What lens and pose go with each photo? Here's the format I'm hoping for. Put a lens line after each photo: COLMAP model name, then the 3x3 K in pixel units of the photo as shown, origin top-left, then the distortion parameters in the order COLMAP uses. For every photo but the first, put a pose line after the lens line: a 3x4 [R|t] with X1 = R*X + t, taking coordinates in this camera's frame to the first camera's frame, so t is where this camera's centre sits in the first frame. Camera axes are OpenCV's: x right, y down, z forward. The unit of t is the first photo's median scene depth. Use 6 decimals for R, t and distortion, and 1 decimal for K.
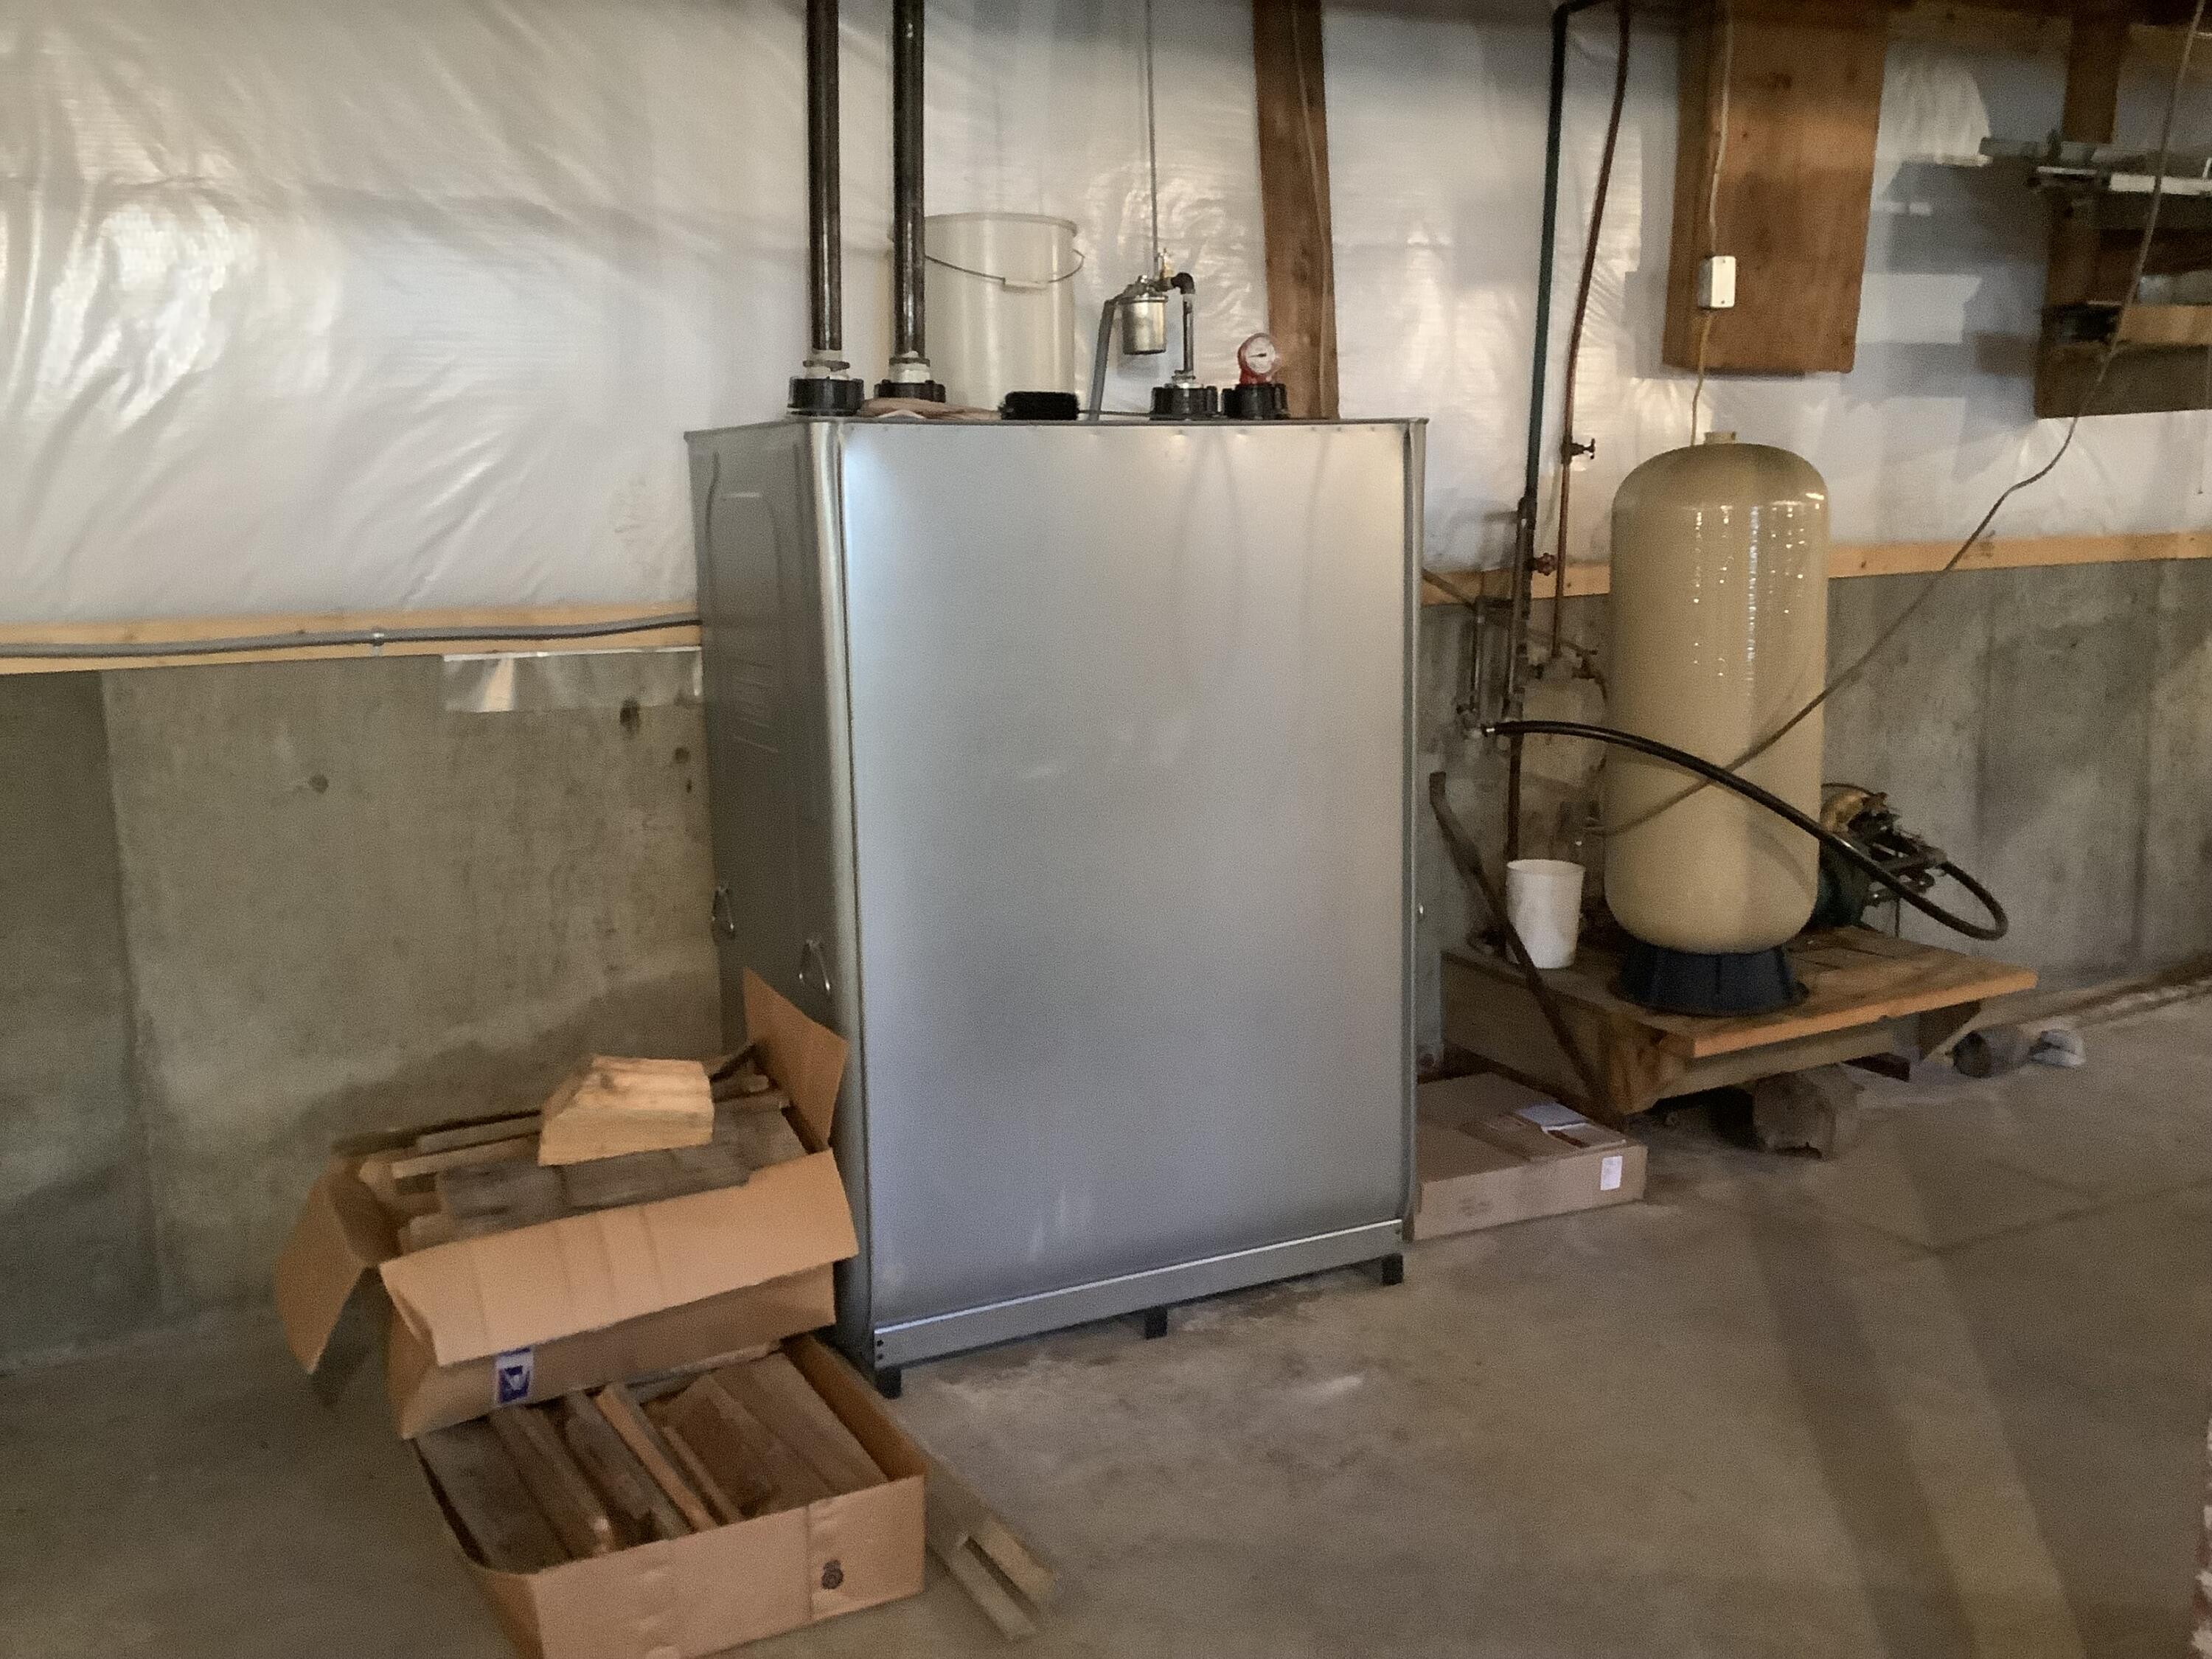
lens RADIAL K [[2004.2, 0, 1098.3], [0, 2004.2, 835.7], [0, 0, 1]] dist [0.110516, -0.205364]
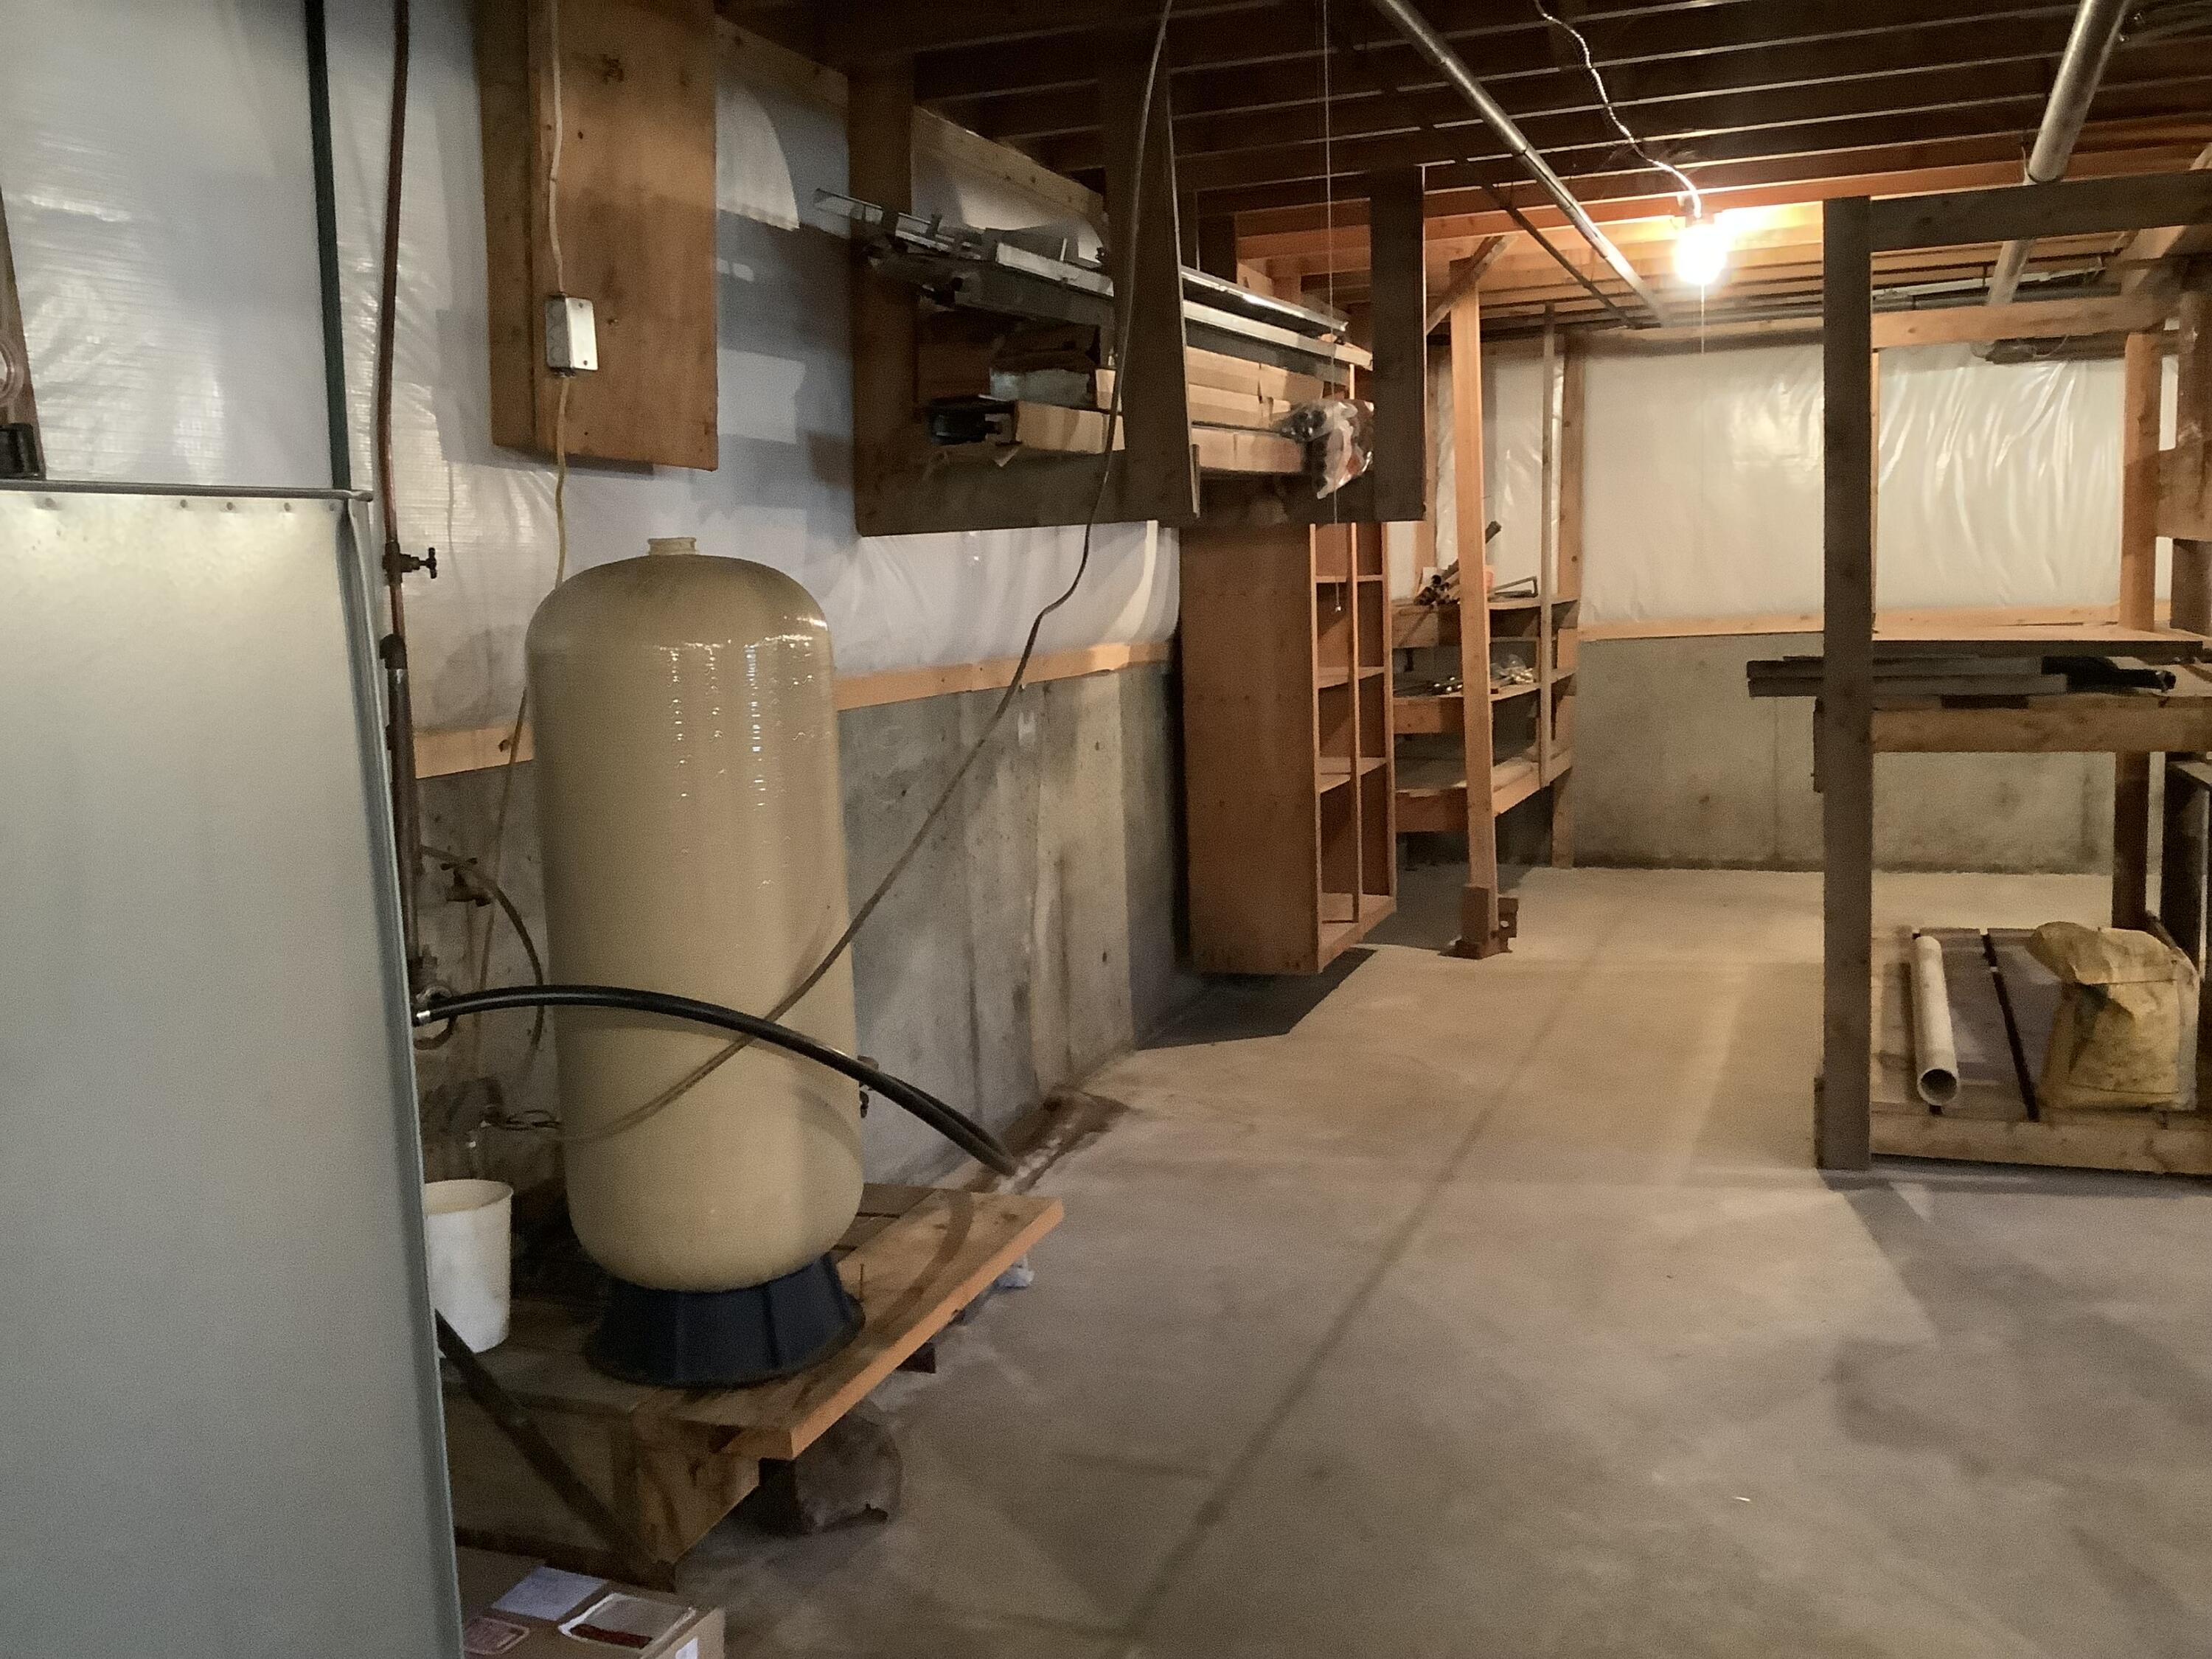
lens RADIAL K [[2004.2, 0, 1098.3], [0, 2004.2, 835.7], [0, 0, 1]] dist [0.110516, -0.205364]
pose [[0.731945, -0.091609, 0.675177, -0.056455], [0.137082, 0.990458, -0.014221, -0.061749], [-0.667431, 0.102964, 0.737519, 0.364836]]
